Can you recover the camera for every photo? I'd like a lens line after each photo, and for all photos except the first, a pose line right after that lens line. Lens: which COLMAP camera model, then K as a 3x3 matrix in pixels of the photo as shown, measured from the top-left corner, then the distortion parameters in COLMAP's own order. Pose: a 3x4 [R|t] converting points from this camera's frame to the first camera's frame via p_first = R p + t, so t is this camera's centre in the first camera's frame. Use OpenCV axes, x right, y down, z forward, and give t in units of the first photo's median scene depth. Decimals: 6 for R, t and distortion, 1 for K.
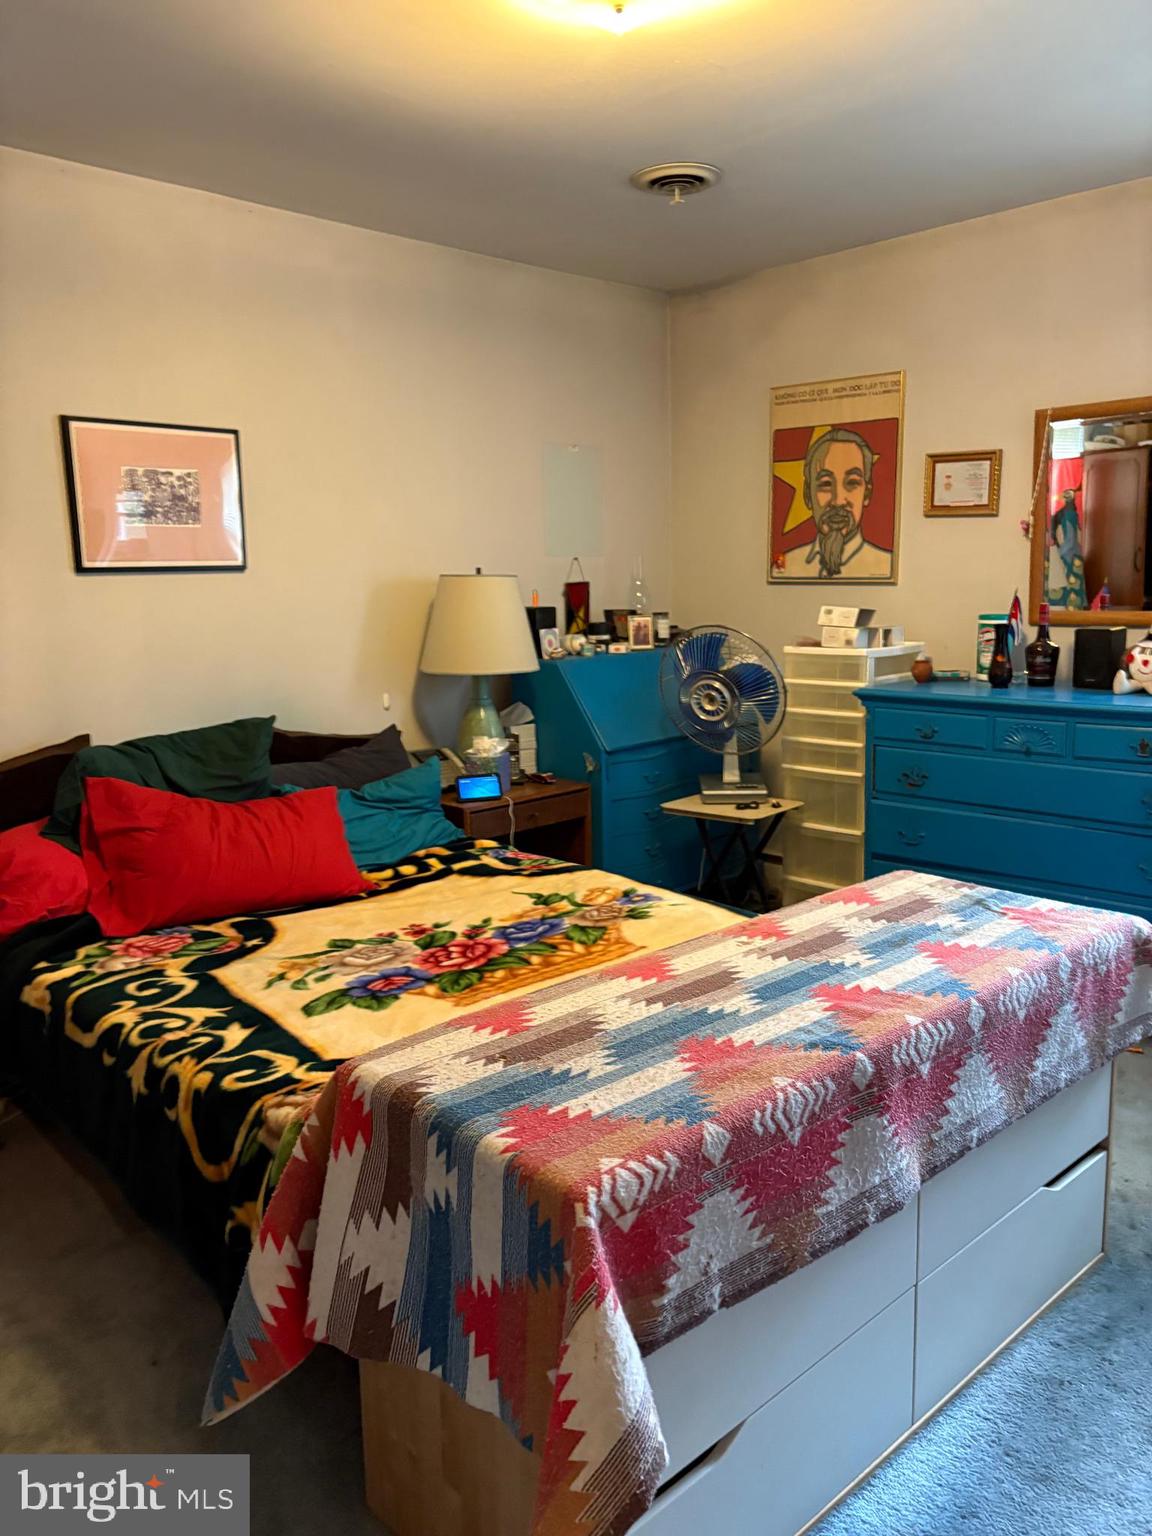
lens RADIAL K [[1168.9, 0, 576.0], [0, 1168.9, 757.9], [0, 0, 1]] dist [0.042723, 0.003981]
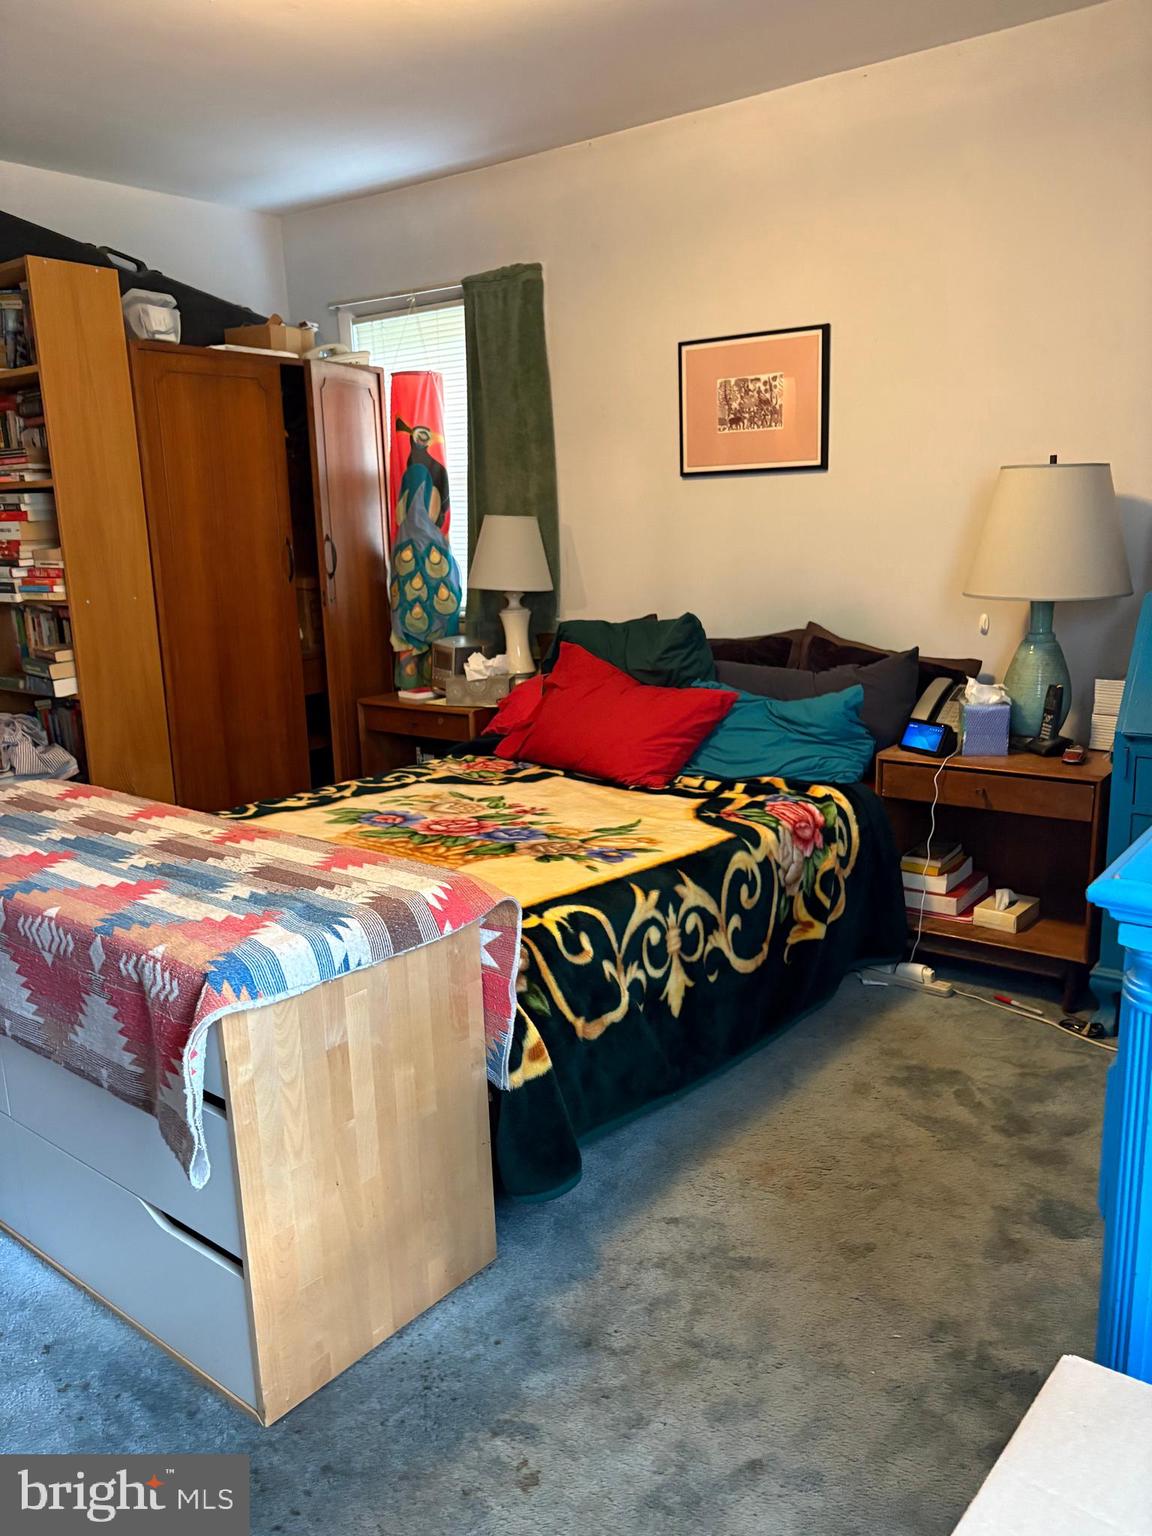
lens RADIAL K [[1168.9, 0, 577.3], [0, 1168.9, 777.3], [0, 0, 1]] dist [0.042723, 0.003981]
pose [[0.139674, 0.240415, -0.960568, 0.936886], [-0.125848, 0.966521, 0.223606, -0.138192], [0.982168, 0.089654, 0.165254, 0.870547]]
